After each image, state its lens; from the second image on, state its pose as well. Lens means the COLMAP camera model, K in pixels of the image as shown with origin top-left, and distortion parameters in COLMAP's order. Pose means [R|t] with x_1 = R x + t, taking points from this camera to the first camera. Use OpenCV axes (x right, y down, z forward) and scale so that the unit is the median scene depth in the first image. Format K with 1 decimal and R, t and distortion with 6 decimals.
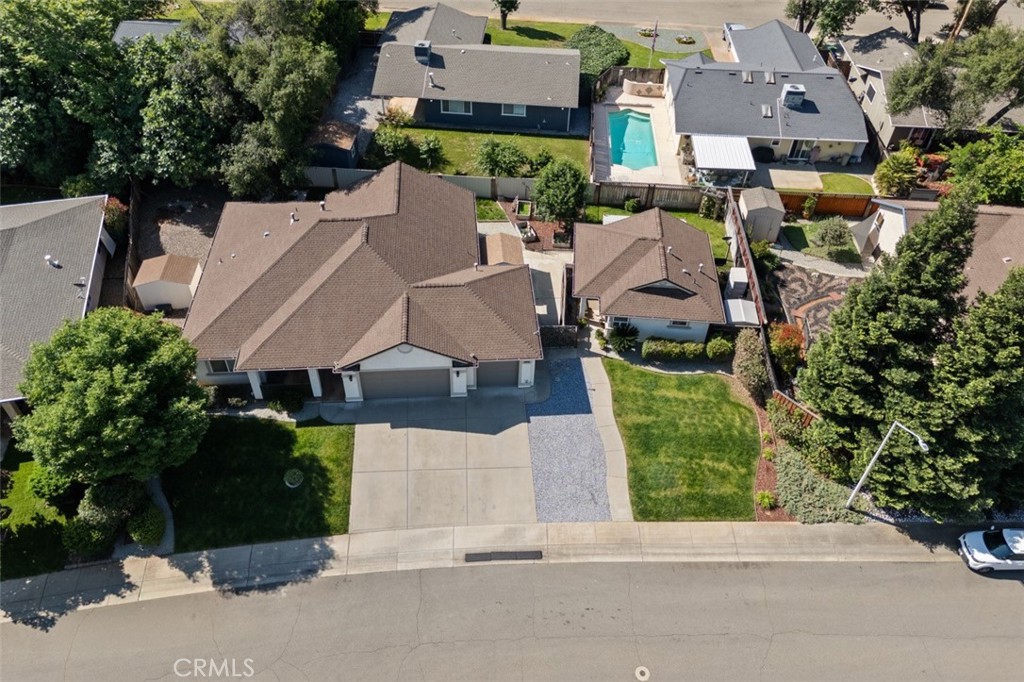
lens RADIAL K [[754.9, 0, 512.0], [0, 754.9, 341.0], [0, 0, 1]] dist [0.089662, -0.094124]
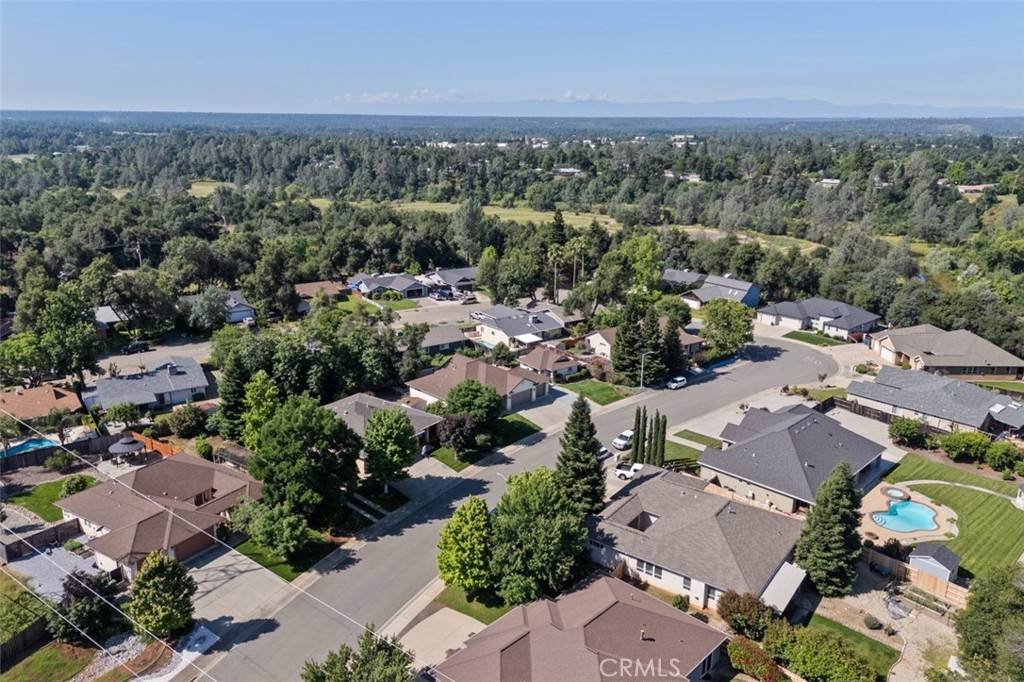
lens RADIAL K [[754.9, 0, 512.0], [0, 754.9, 341.0], [0, 0, 1]] dist [0.089662, -0.094124]
pose [[0.772178, -0.196122, 0.604382, -1.975854], [0.446740, 0.843961, -0.296904, 0.749602], [-0.451845, 0.499265, 0.739304, -1.344135]]
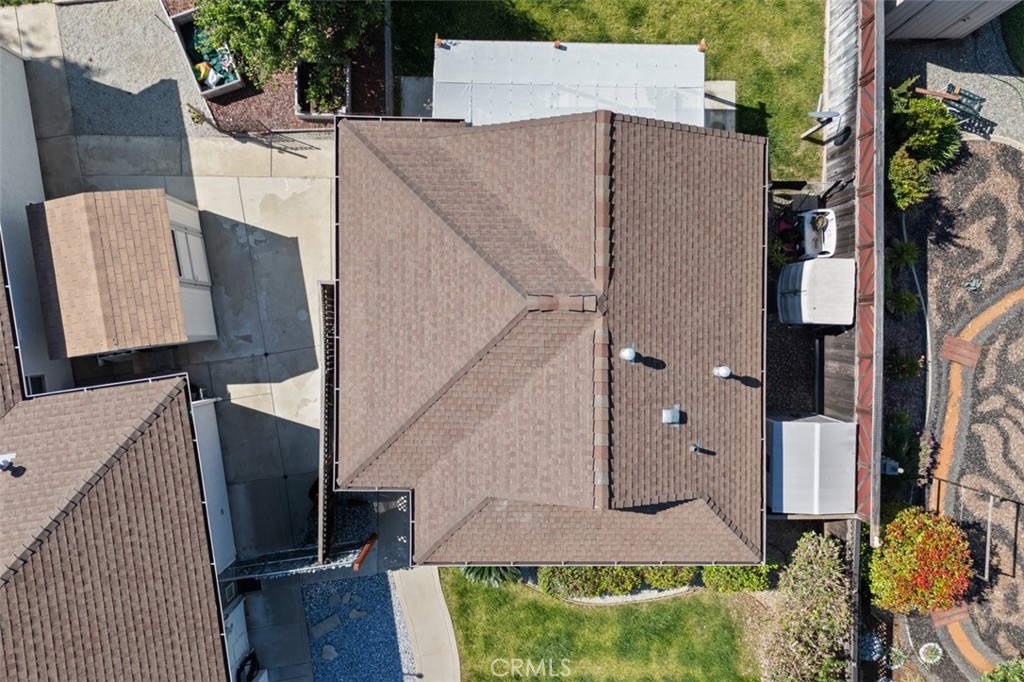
lens RADIAL K [[754.9, 0, 512.0], [0, 754.9, 341.0], [0, 0, 1]] dist [0.089662, -0.094124]
pose [[0.997684, -0.067814, 0.005355, 0.178329], [0.042192, 0.678631, 0.733267, -0.385694], [-0.053360, -0.731342, 0.679920, 0.889153]]
